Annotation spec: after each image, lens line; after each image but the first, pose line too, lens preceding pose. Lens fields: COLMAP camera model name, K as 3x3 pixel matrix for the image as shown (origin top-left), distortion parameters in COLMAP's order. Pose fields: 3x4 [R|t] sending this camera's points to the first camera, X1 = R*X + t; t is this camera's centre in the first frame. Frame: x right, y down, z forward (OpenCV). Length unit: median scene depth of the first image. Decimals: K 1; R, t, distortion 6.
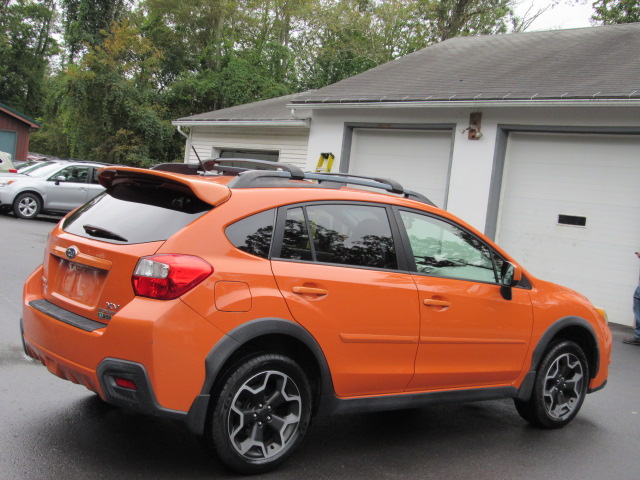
lens RADIAL K [[877.7, 0, 305.2], [0, 877.7, 258.8], [0, 0, 1]] dist [-0.072849, 0.000000]
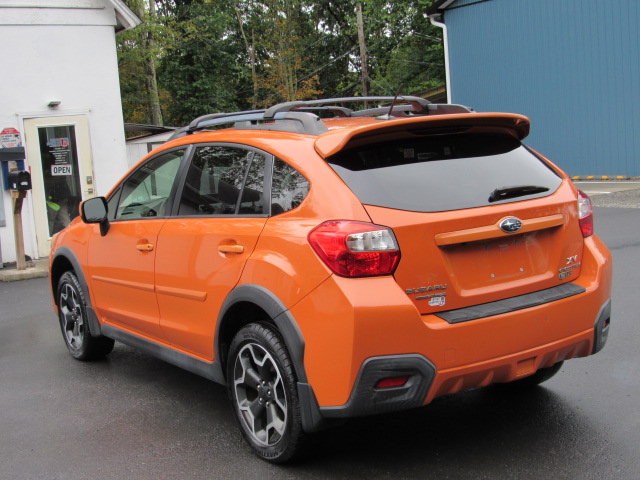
lens RADIAL K [[877.7, 0, 322.2], [0, 877.7, 264.7], [0, 0, 1]] dist [-0.072849, 0.000000]
pose [[0.063163, -0.256980, 0.964351, -0.838064], [0.151370, 0.957568, 0.245258, -0.153855], [-0.986457, 0.130482, 0.099382, 0.867656]]
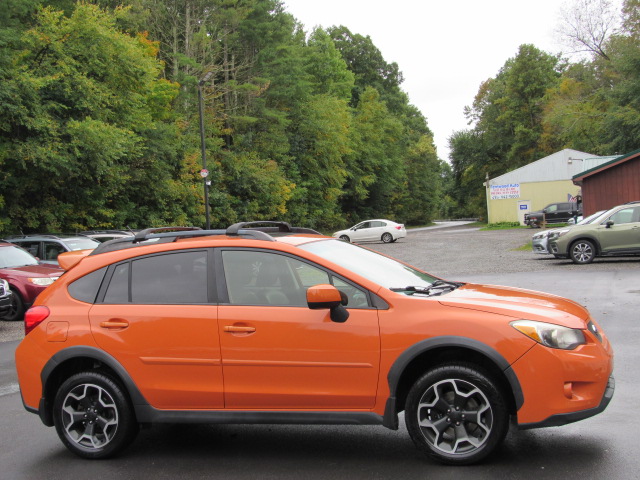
lens RADIAL K [[877.7, 0, 318.7], [0, 877.7, 267.1], [0, 0, 1]] dist [-0.072849, 0.000000]
pose [[0.532769, -0.113183, -0.838658, 1.024026], [0.062314, 0.993572, -0.094504, 0.074499], [0.843964, -0.001912, 0.536397, 0.434936]]
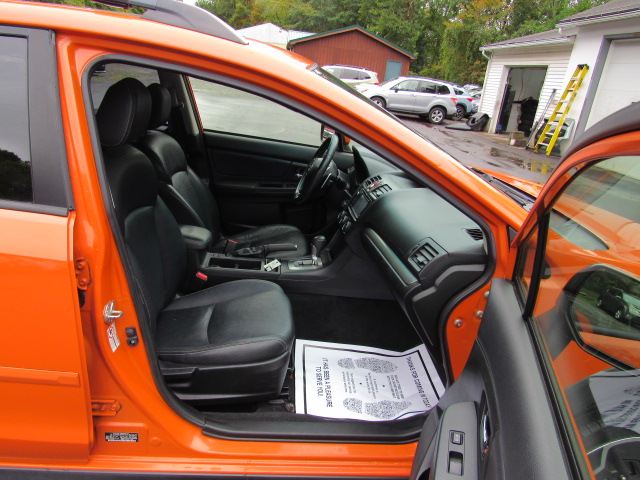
lens RADIAL K [[459.2, 0, 317.4], [0, 459.2, 241.8], [0, 0, 1]] dist [-0.042032, 0.038895]
pose [[0.836199, 0.172884, -0.520464, 0.276272], [-0.057161, 0.971319, 0.230809, -0.021378], [0.545439, -0.163252, 0.822098, 0.788186]]
